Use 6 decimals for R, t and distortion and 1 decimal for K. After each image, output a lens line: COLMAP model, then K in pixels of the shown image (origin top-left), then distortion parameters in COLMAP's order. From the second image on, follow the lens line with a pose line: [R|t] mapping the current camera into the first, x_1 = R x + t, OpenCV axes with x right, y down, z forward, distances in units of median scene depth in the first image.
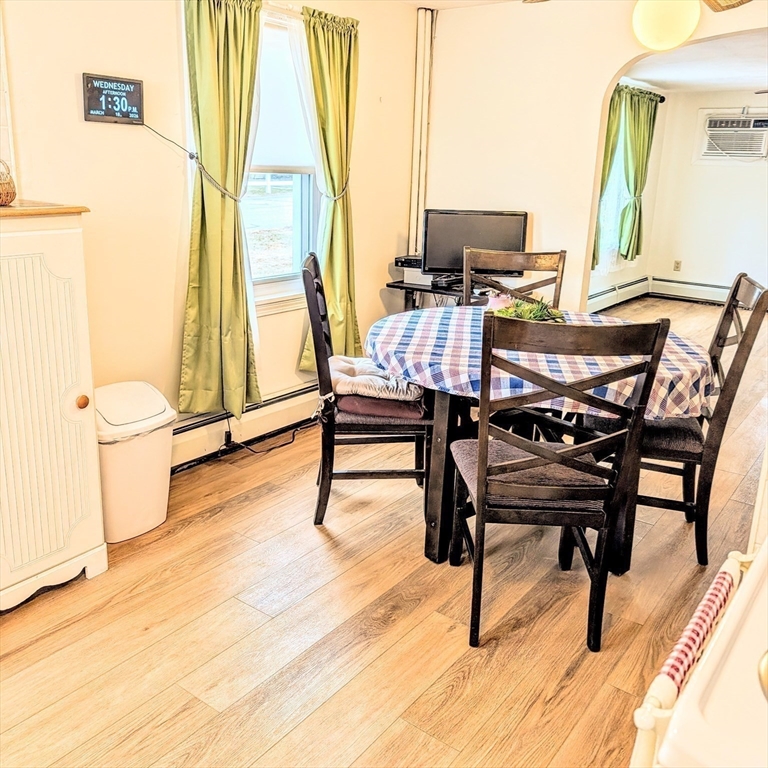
lens RADIAL K [[738.7, 0, 382.8], [0, 738.7, 354.2], [0, 0, 1]] dist [0.010881, 0.031576]
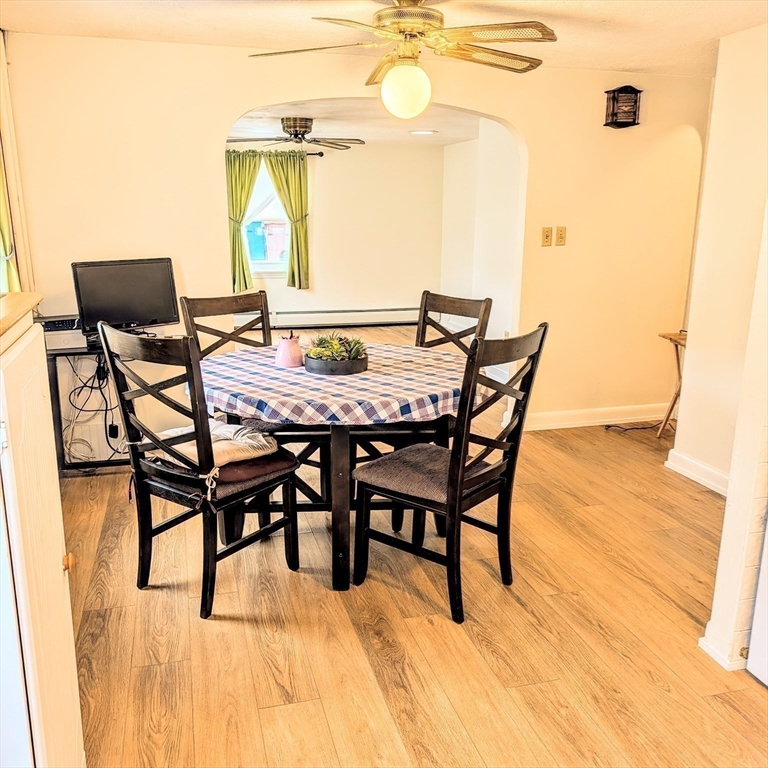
lens RADIAL K [[730.4, 0, 386.6], [0, 730.4, 384.2], [0, 0, 1]] dist [0.037112, -0.000992]
pose [[0.615668, -0.209310, 0.759699, -0.228367], [0.209111, 0.972910, 0.098587, -0.034976], [-0.759754, 0.098165, 0.642758, 0.090005]]
